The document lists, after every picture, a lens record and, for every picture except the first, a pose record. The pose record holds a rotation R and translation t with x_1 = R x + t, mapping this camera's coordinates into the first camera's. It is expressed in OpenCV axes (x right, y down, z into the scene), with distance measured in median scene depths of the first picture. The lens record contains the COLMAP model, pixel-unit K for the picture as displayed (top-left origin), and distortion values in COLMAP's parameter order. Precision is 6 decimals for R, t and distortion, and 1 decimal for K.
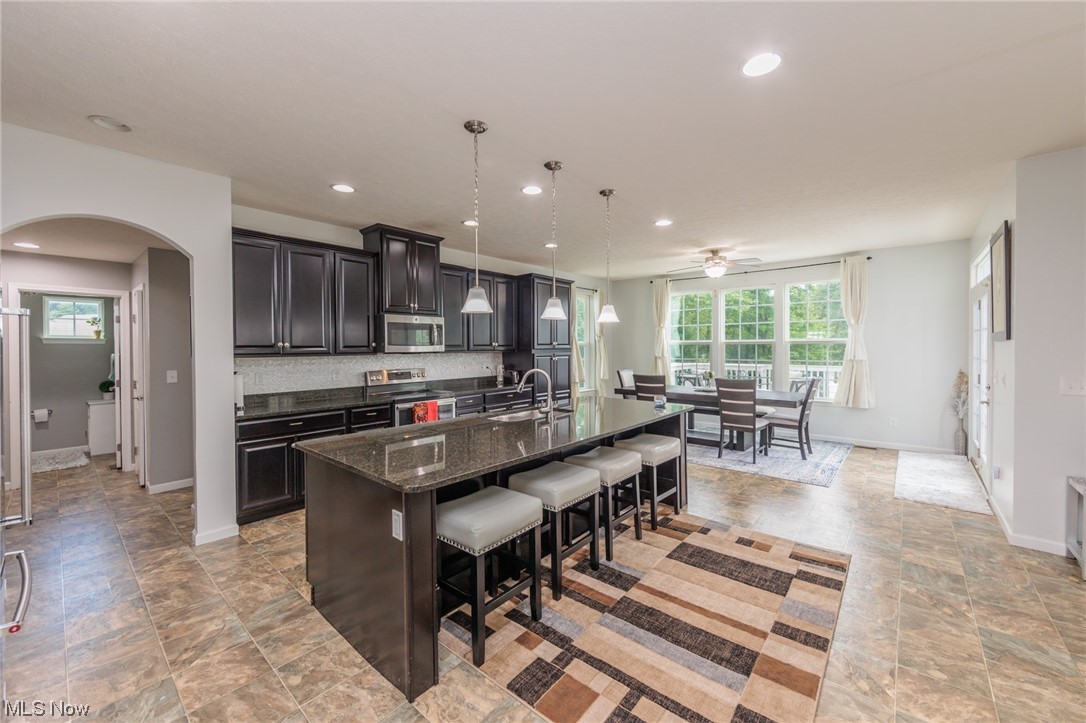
lens RADIAL K [[423.9, 0, 547.6], [0, 423.9, 347.7], [0, 0, 1]] dist [-0.004054, -0.000805]
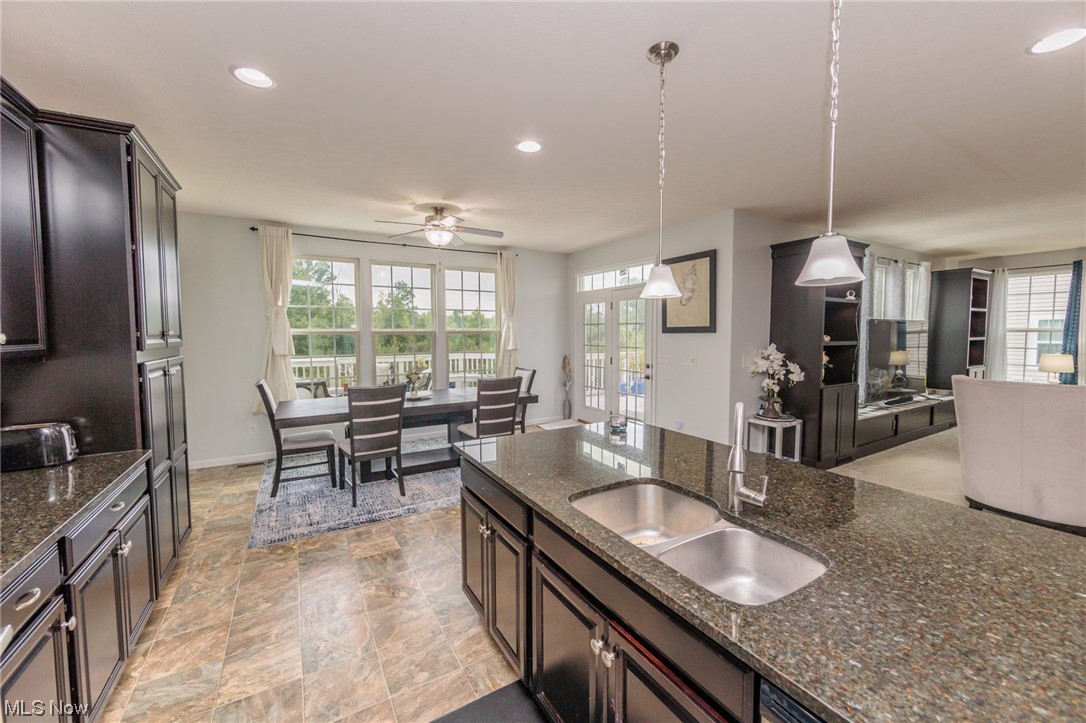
lens RADIAL K [[423.9, 0, 542.8], [0, 423.9, 356.4], [0, 0, 1]] dist [-0.004054, -0.000805]
pose [[0.326918, -0.051460, 0.943651, -1.754694], [0.007164, 0.998623, 0.051976, -0.052820], [-0.945025, -0.010231, 0.326837, 3.874075]]
